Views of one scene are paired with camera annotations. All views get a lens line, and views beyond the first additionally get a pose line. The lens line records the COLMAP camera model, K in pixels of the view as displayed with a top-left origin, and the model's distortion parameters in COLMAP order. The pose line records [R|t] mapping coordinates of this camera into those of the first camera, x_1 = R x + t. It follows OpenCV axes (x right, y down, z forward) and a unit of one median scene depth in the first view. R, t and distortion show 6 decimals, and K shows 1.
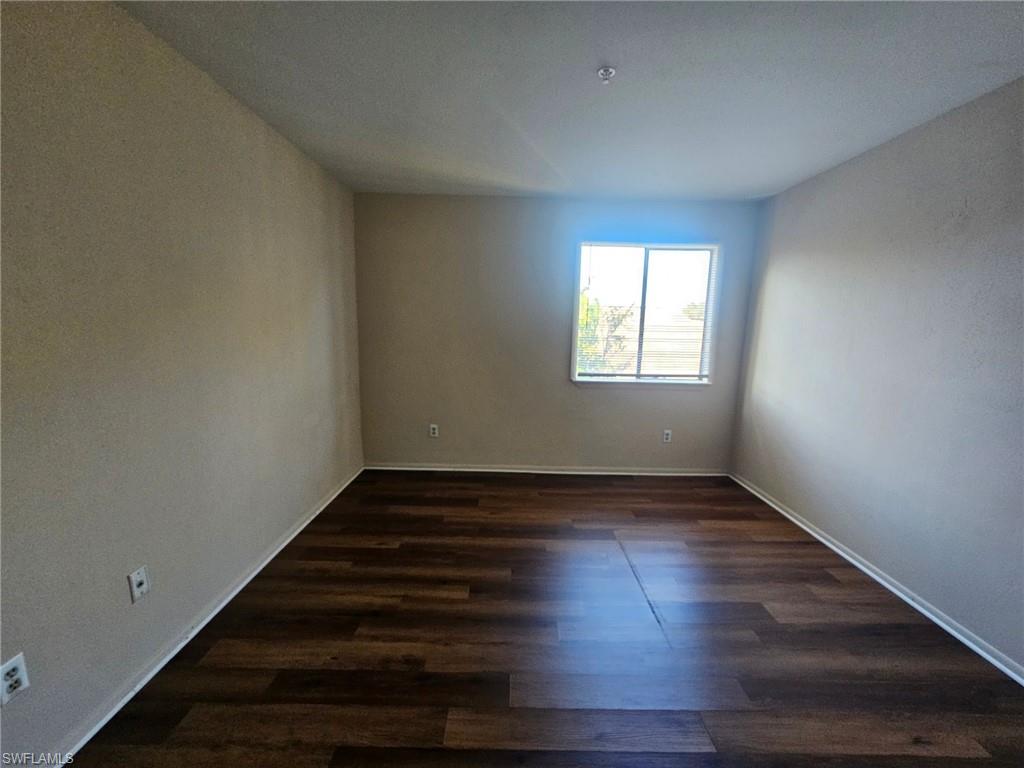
lens RADIAL K [[413.9, 0, 513.1], [0, 413.9, 388.8], [0, 0, 1]] dist [-0.000370, 0.000174]
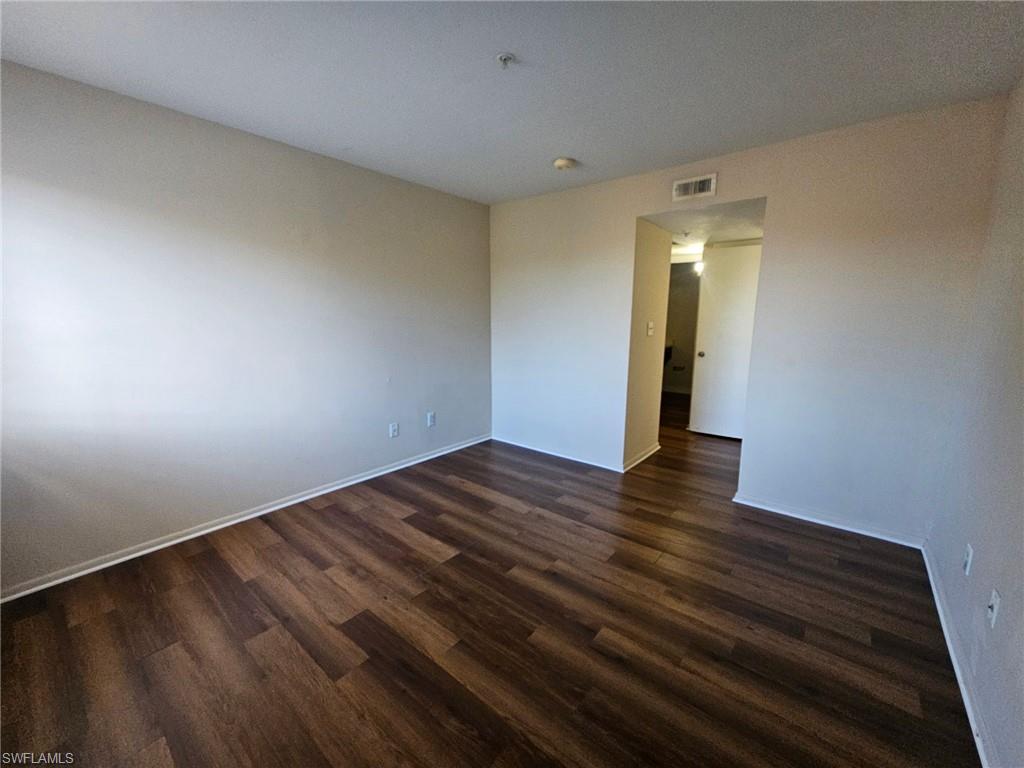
lens RADIAL K [[413.9, 0, 513.1], [0, 413.9, 388.8], [0, 0, 1]] dist [-0.000370, 0.000174]
pose [[-0.773632, -0.136950, 0.618658, -0.421889], [0.077297, 0.948674, 0.306665, -0.246017], [-0.628902, 0.285066, -0.723339, 1.565940]]
